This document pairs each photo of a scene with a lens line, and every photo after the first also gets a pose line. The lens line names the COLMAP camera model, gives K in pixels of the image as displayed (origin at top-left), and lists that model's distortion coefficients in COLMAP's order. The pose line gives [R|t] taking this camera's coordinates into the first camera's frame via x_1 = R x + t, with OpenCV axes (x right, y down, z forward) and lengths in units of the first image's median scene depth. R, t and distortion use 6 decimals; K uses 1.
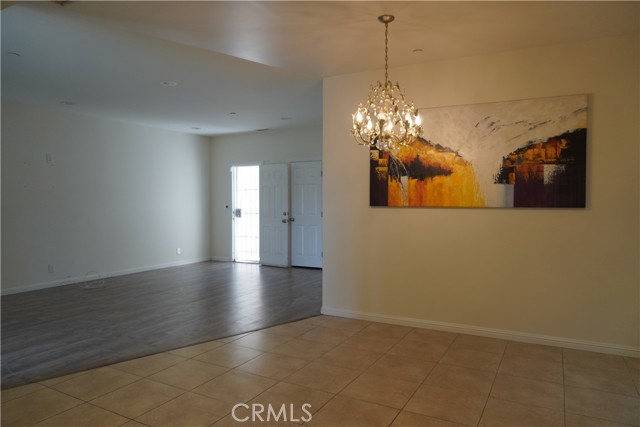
lens RADIAL K [[433.2, 0, 320.0], [0, 433.2, 213.5], [0, 0, 1]] dist [-0.062470, 0.040128]
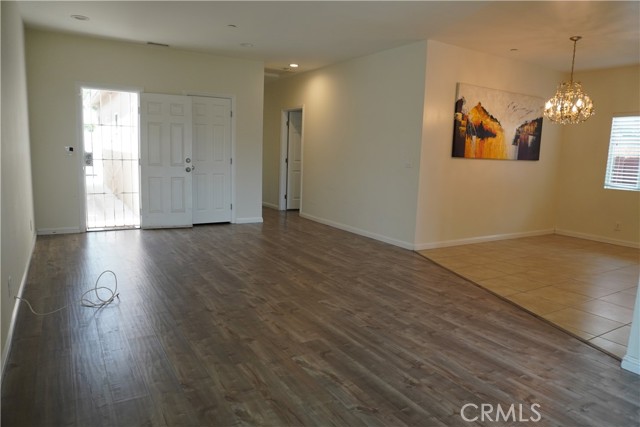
lens RADIAL K [[433.2, 0, 320.0], [0, 433.2, 213.5], [0, 0, 1]] dist [-0.062470, 0.040128]
pose [[0.494533, -0.105988, 0.862672, -1.297746], [-0.009060, 0.991855, 0.127053, -0.010791], [-0.869111, -0.070648, 0.489545, 0.777376]]
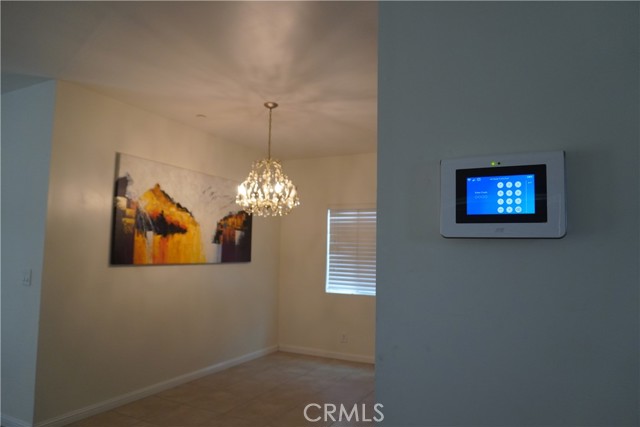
lens RADIAL K [[433.2, 0, 320.0], [0, 433.2, 213.5], [0, 0, 1]] dist [-0.062470, 0.040128]
pose [[-0.032922, 0.082324, 0.996062, -0.767483], [0.008748, 0.996587, -0.082079, -0.047995], [-0.999420, 0.006012, -0.033530, 0.699321]]
